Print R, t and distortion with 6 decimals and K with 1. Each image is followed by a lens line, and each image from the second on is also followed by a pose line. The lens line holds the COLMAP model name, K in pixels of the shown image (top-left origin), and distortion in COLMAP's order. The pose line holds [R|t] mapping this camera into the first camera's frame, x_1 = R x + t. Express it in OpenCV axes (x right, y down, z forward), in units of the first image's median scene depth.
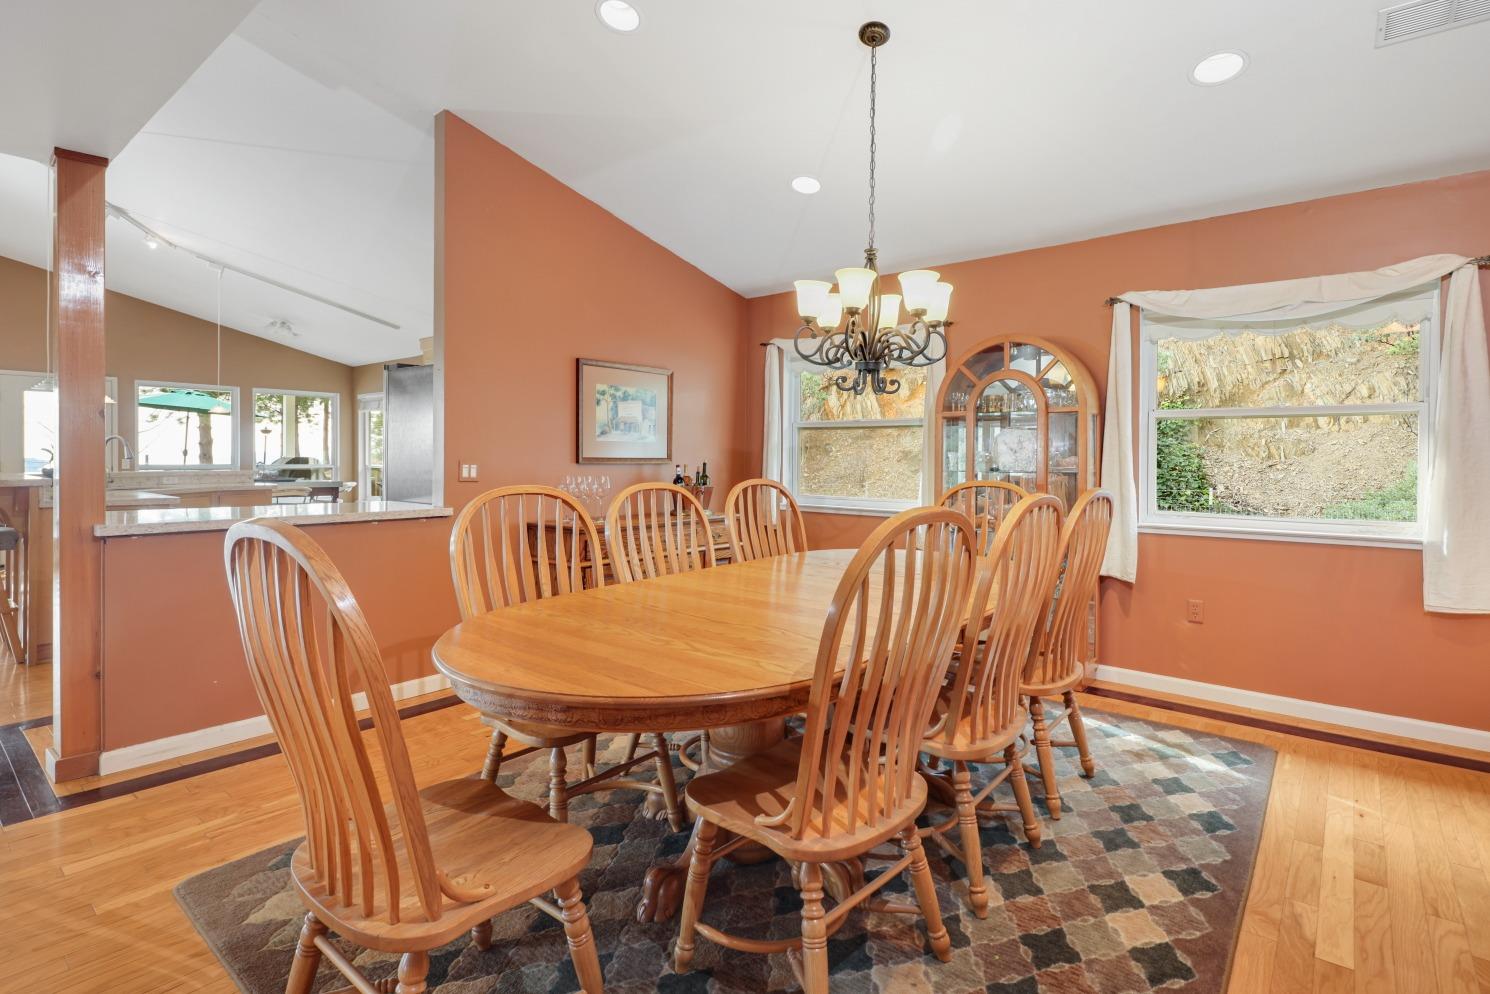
lens RADIAL K [[731.9, 0, 745.5], [0, 731.9, 457.3], [0, 0, 1]] dist [0.002273, -0.000029]
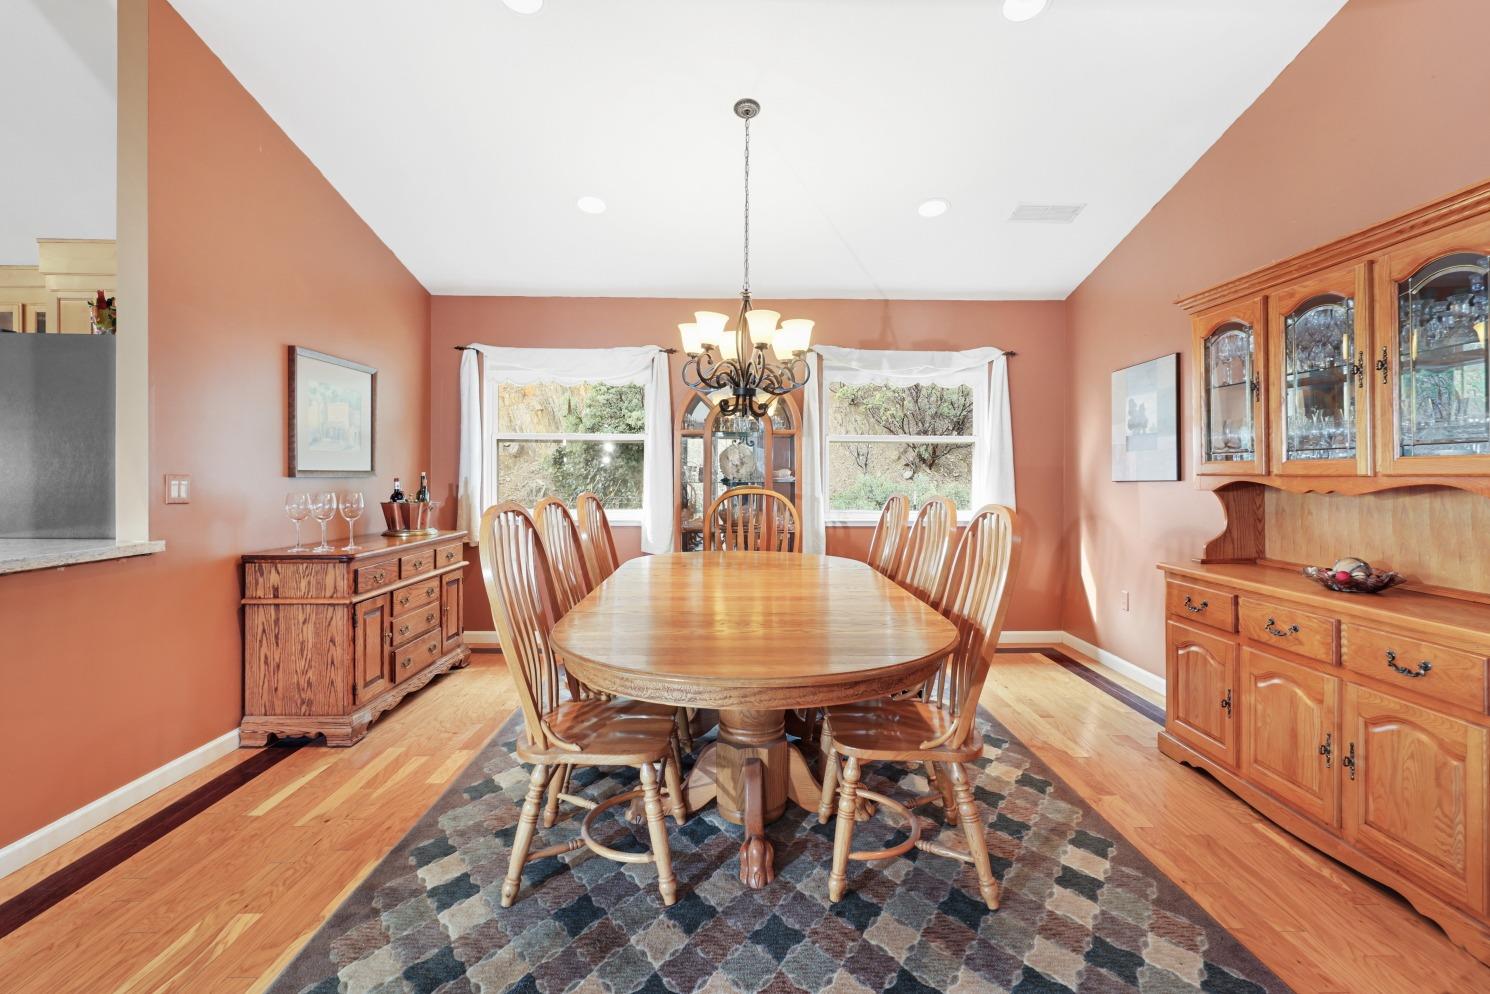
lens RADIAL K [[724.4, 0, 744.4], [0, 724.4, 469.4], [0, 0, 1]] dist [-0.001040, -0.000002]
pose [[0.771214, -0.004433, 0.636560, -0.374594], [0.001246, 0.999984, 0.005453, -0.004481], [-0.636574, -0.003412, 0.771208, 0.070344]]
